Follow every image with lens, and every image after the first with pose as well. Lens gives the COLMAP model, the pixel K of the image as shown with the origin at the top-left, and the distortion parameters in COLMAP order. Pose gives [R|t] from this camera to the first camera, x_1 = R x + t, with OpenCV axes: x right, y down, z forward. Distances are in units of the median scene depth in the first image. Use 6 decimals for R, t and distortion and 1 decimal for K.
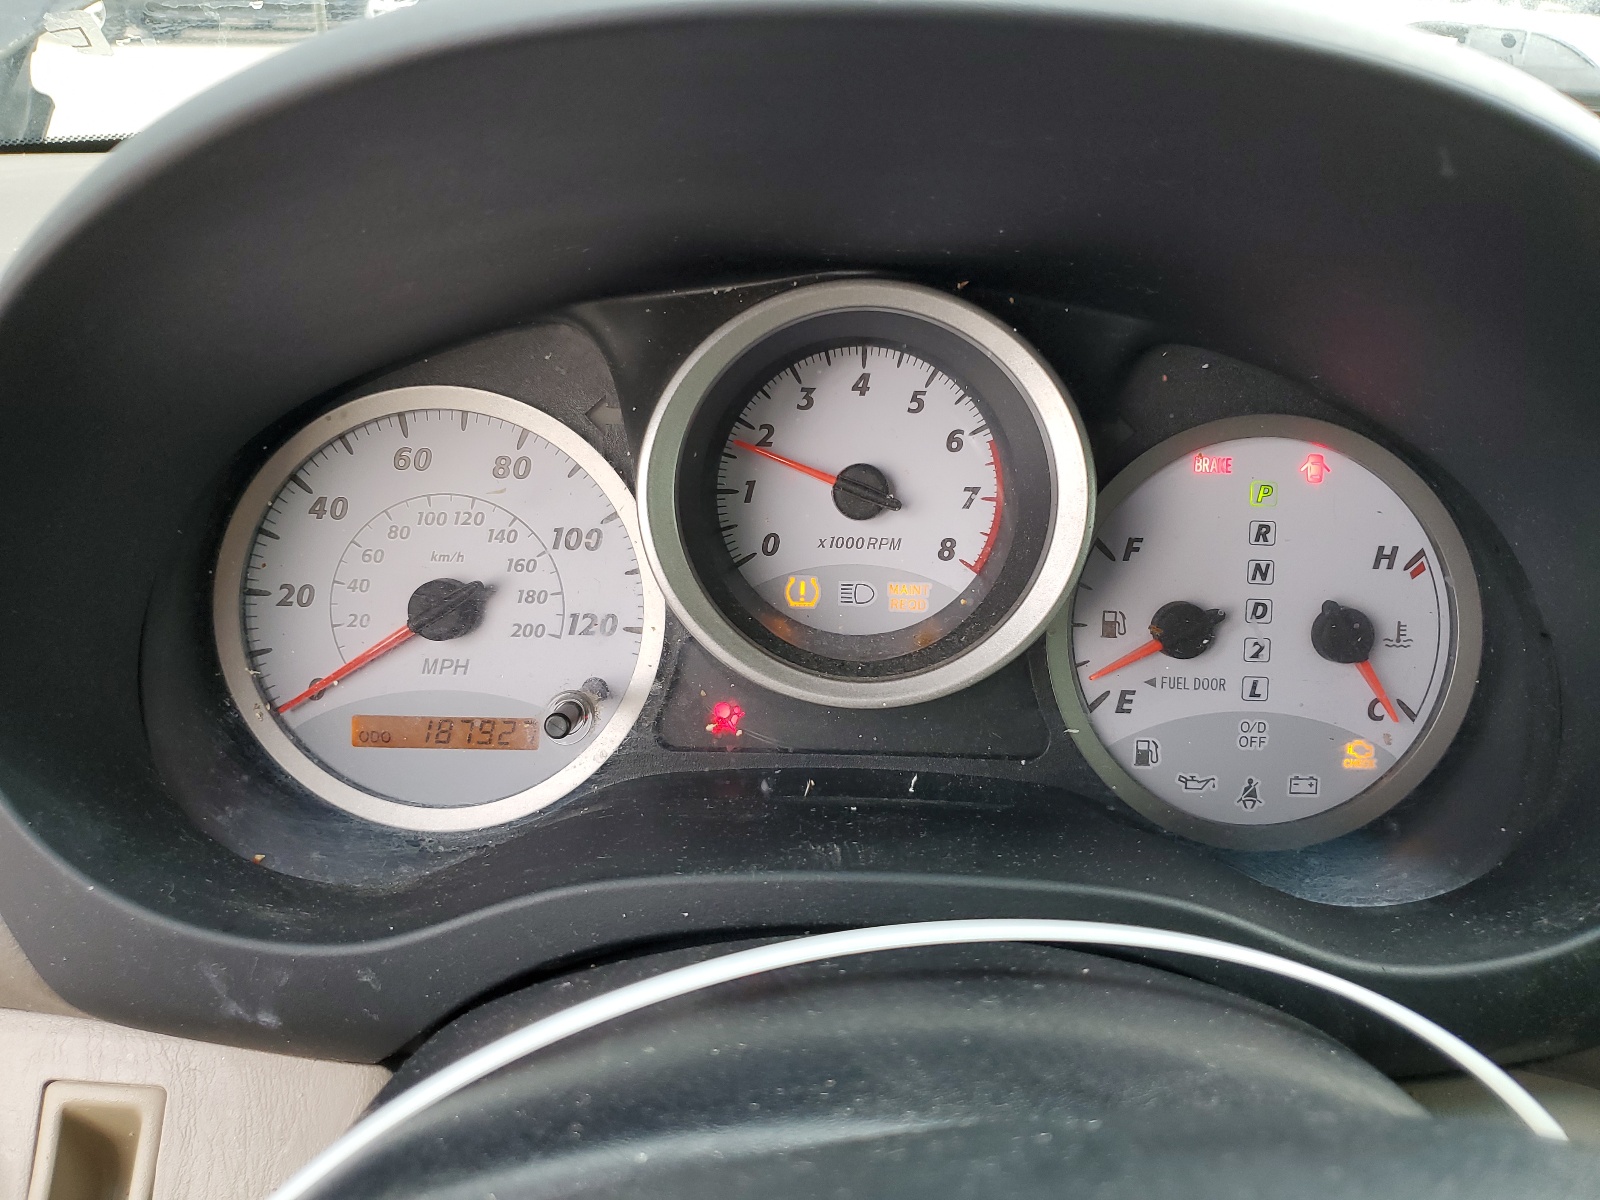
lens RADIAL K [[1213.7, 0, 799.9], [0, 1213.7, 597.7], [0, 0, 1]] dist [-0.006856, -0.001835]
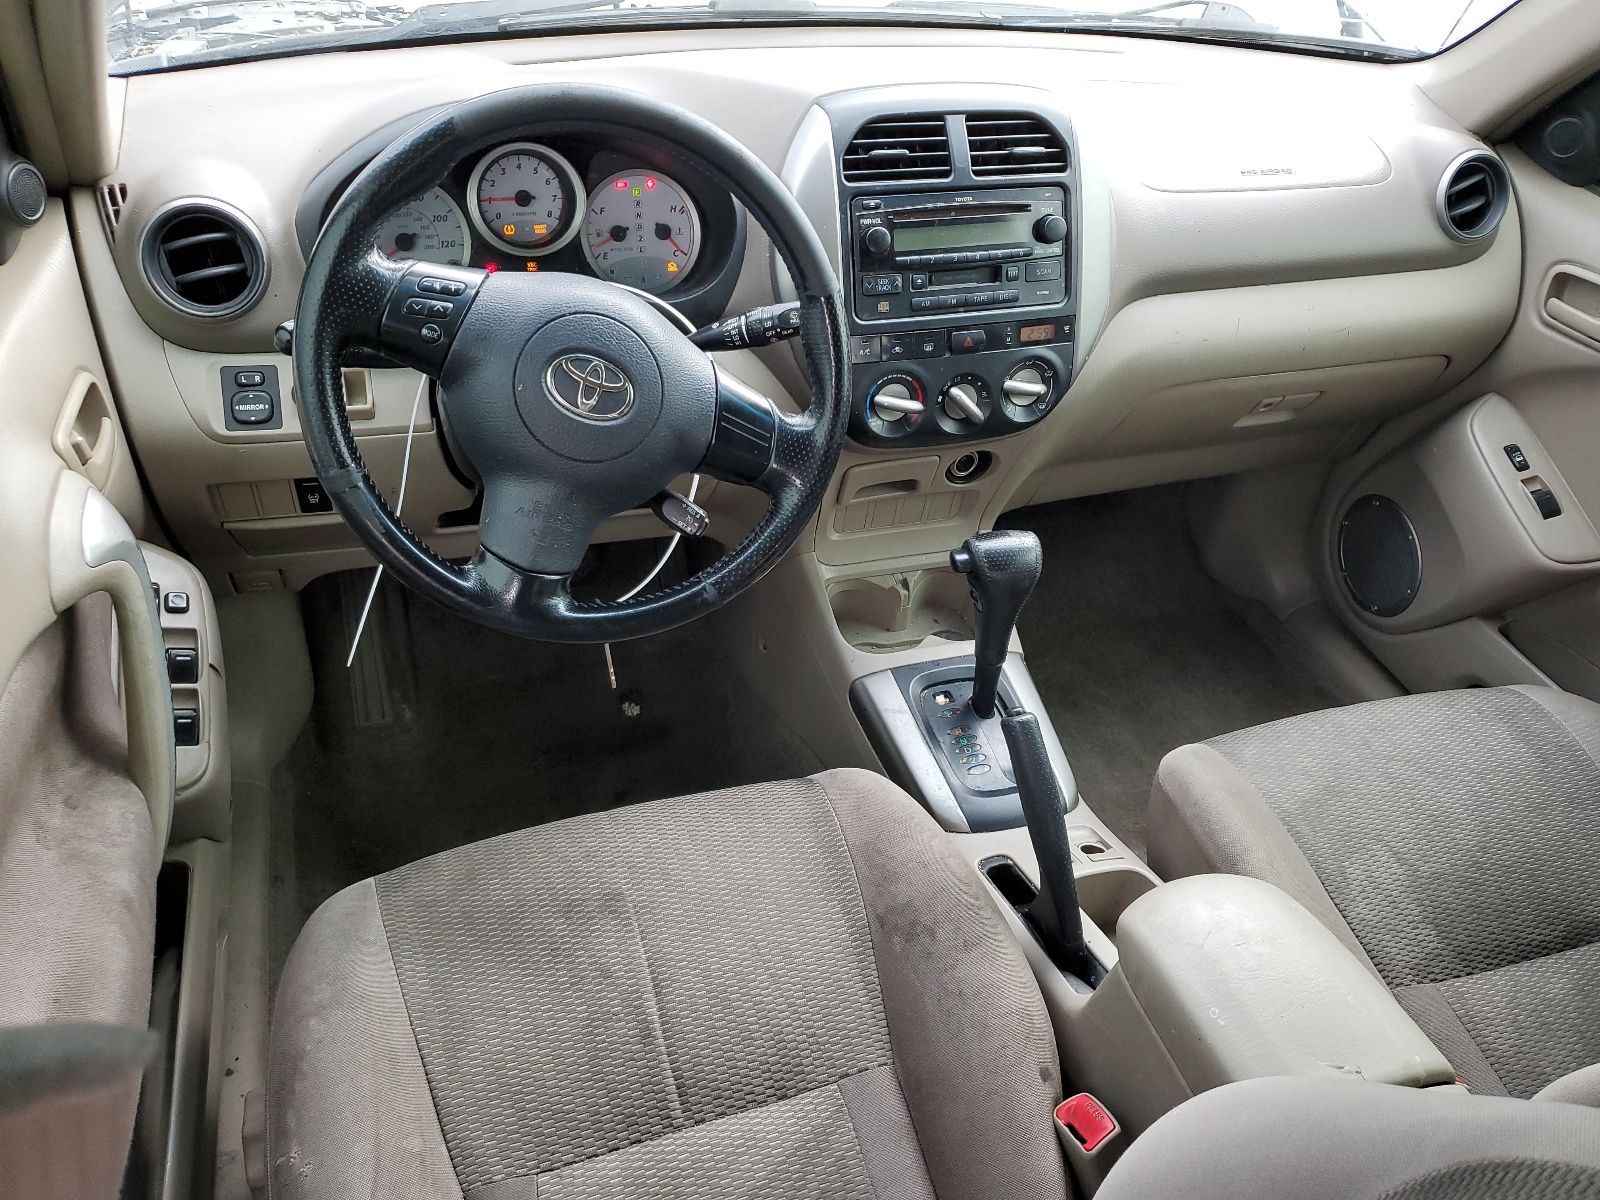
lens RADIAL K [[1213.7, 0, 800.4], [0, 1213.7, 599.2], [0, 0, 1]] dist [-0.006856, -0.001835]
pose [[0.949790, -0.151659, 0.273675, -0.316902], [0.068172, 0.953968, 0.292056, 0.046917], [-0.305370, -0.258735, 0.916409, -2.711218]]
